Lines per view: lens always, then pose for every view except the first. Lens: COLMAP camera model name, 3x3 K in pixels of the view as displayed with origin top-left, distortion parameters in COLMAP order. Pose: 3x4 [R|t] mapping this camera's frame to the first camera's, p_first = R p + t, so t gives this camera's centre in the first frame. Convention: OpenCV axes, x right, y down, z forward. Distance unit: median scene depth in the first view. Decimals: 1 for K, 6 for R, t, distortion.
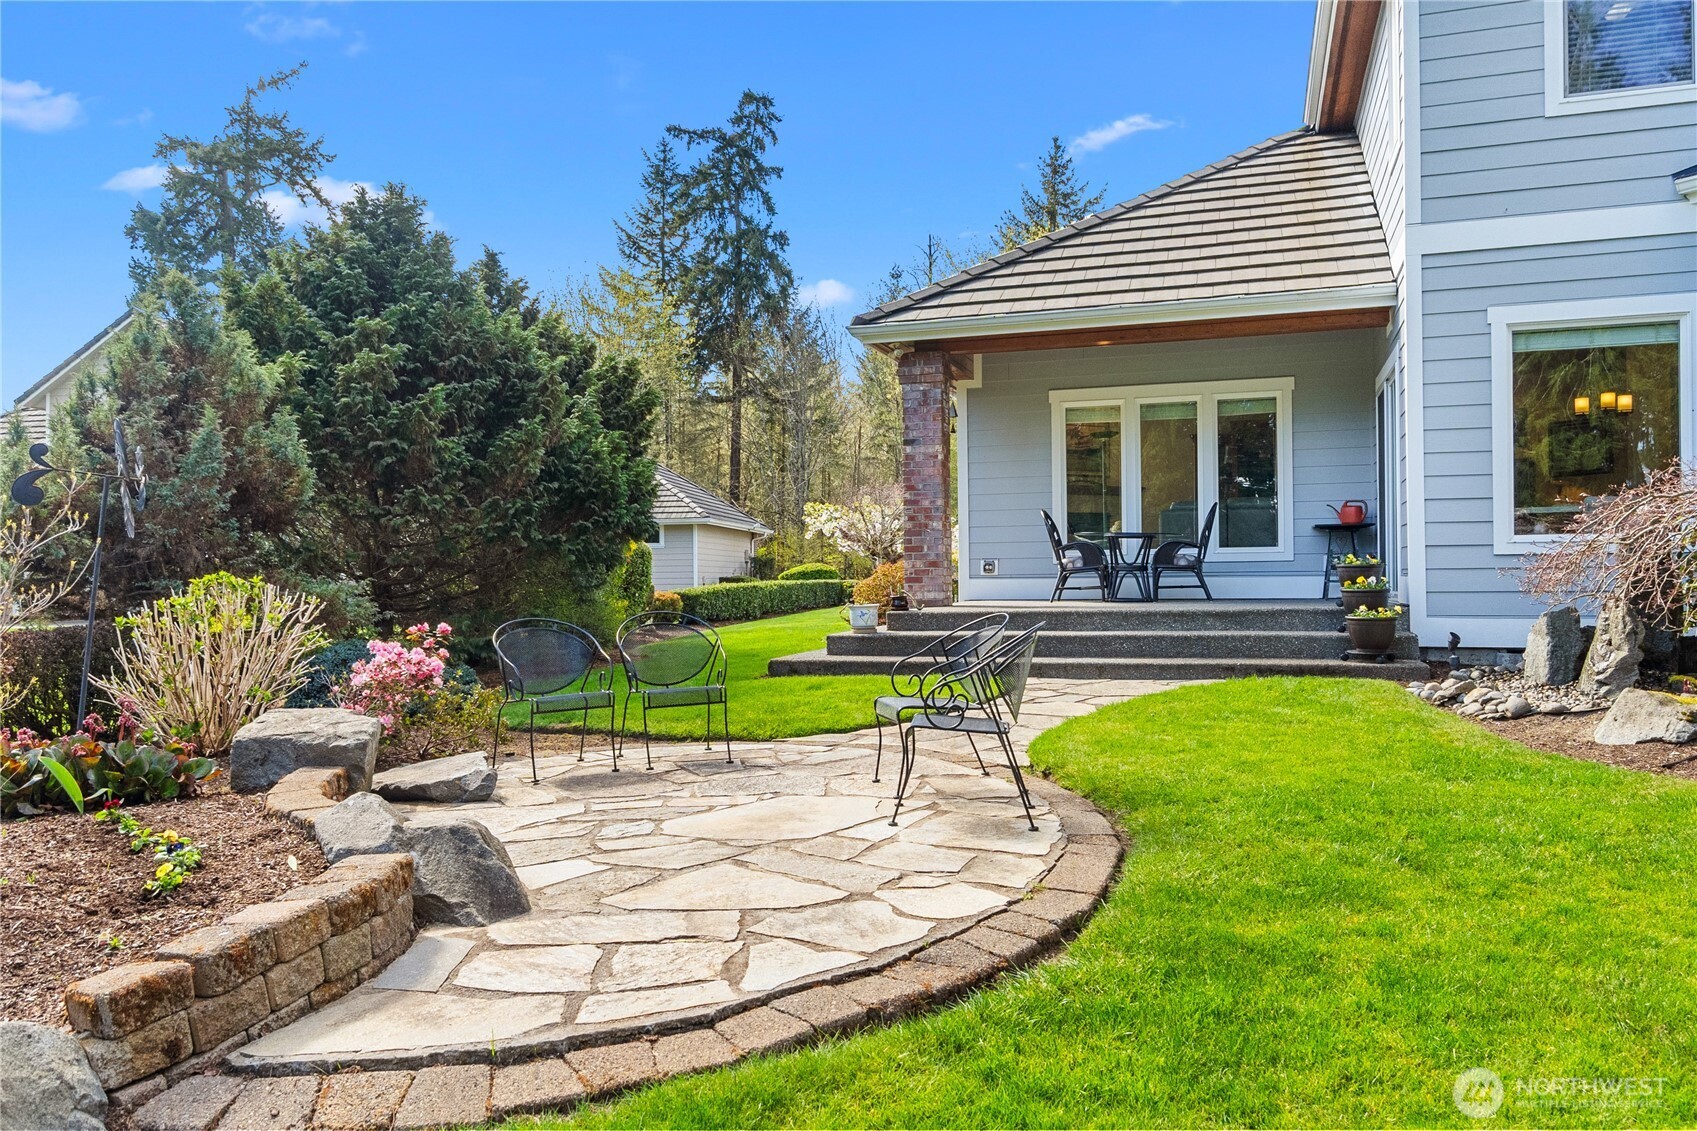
lens RADIAL K [[1198.2, 0, 851.4], [0, 1198.2, 561.4], [0, 0, 1]] dist [0.001805, 0.000366]
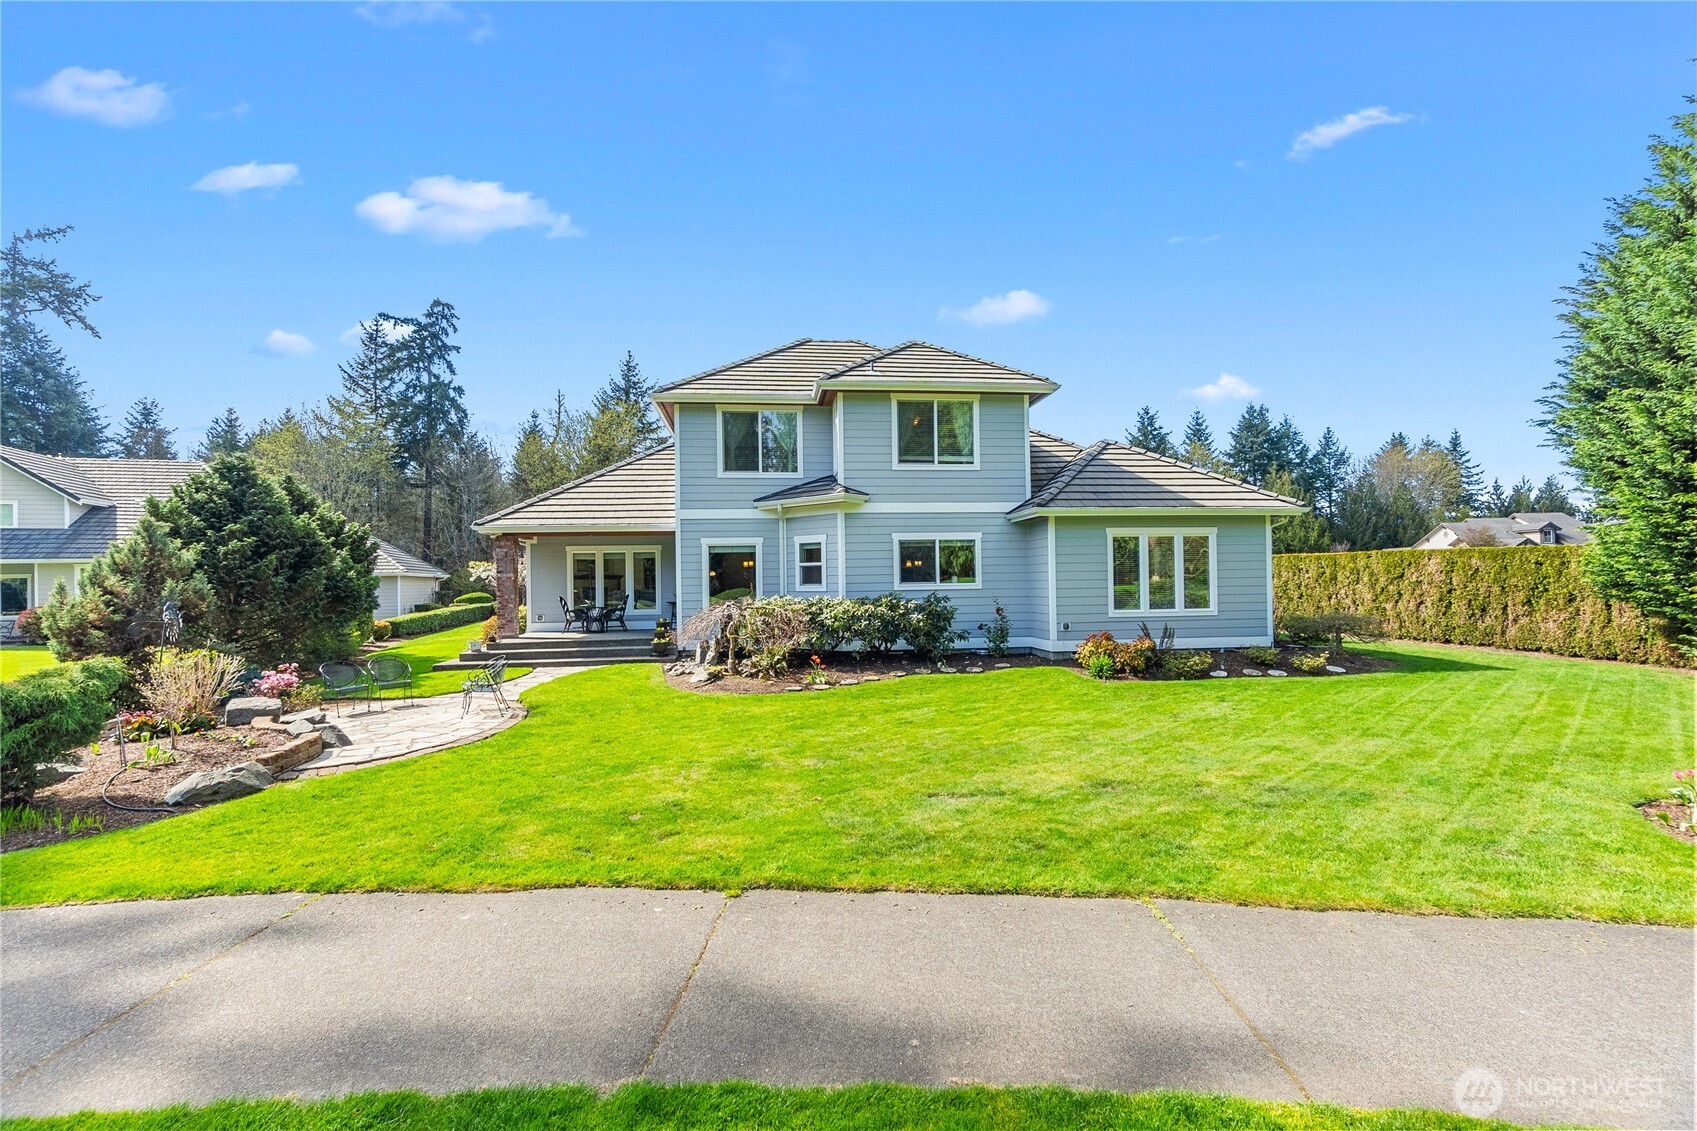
lens RADIAL K [[731.7, 0, 851.0], [0, 731.7, 569.8], [0, 0, 1]] dist [-0.004991, 0.000556]
pose [[0.911254, -0.000704, 0.411844, 0.102711], [-0.000433, 0.999996, 0.002668, -0.125448], [-0.411844, -0.002610, 0.911250, -0.789732]]
